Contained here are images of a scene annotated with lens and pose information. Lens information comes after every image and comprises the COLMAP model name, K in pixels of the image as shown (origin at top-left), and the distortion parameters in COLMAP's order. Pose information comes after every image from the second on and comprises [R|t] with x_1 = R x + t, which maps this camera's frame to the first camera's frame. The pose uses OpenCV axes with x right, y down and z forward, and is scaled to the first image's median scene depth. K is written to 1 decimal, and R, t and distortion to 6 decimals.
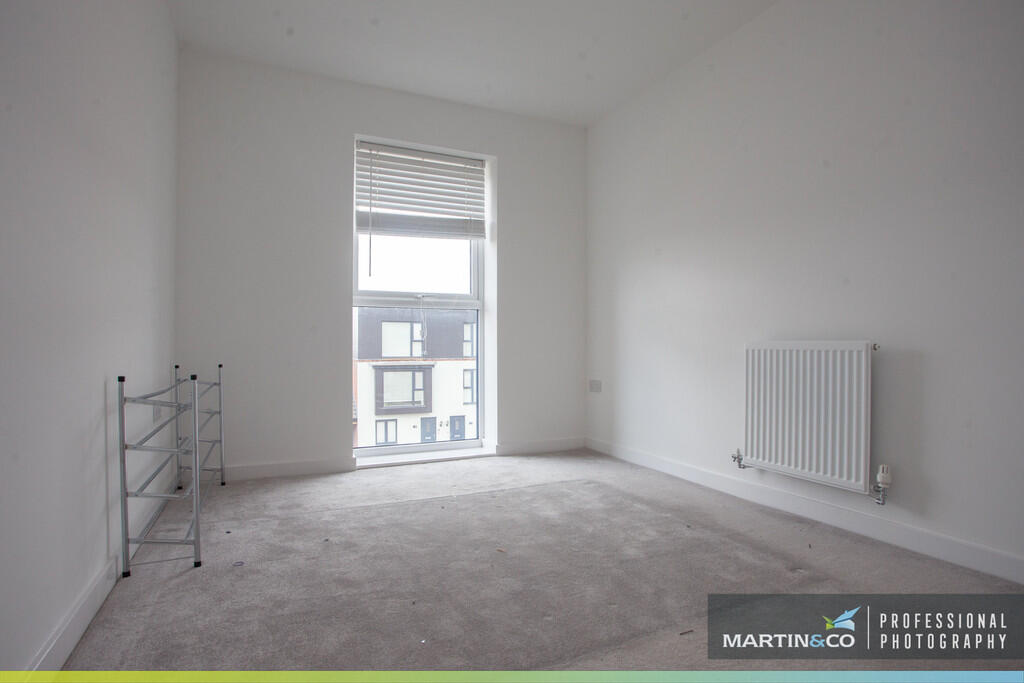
lens RADIAL K [[501.1, 0, 506.6], [0, 501.1, 346.4], [0, 0, 1]] dist [-0.072168, 0.035964]
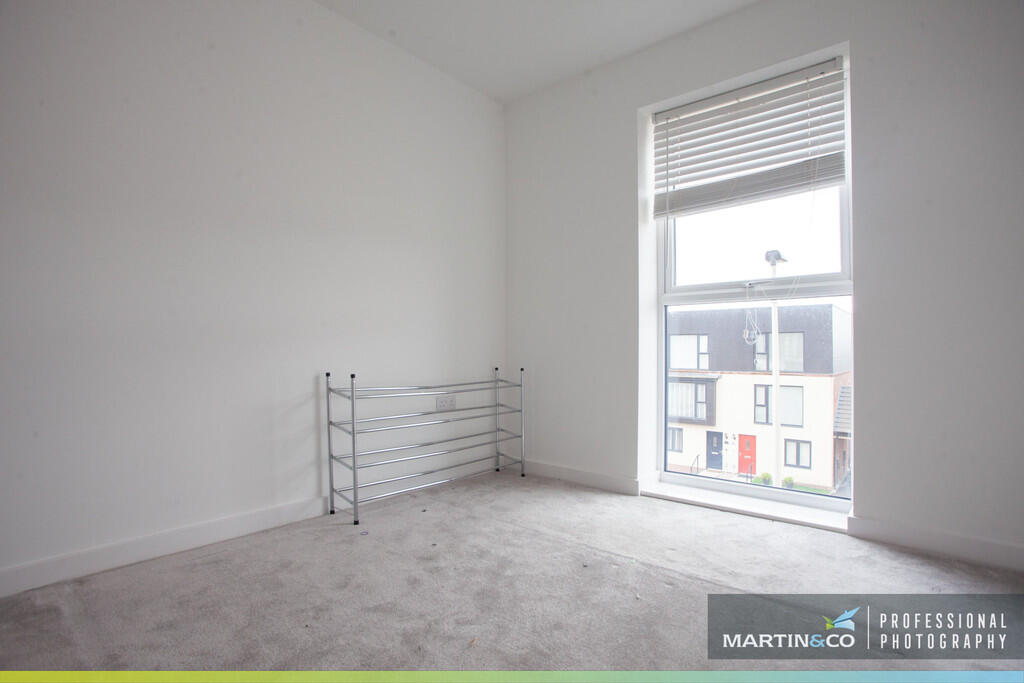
lens RADIAL K [[501.1, 0, 506.6], [0, 501.1, 346.4], [0, 0, 1]] dist [-0.072168, 0.035964]
pose [[0.433116, -0.000556, -0.901338, 0.422486], [-0.003532, 0.999991, -0.002314, -0.008541], [0.901331, 0.004186, 0.433111, 0.472803]]
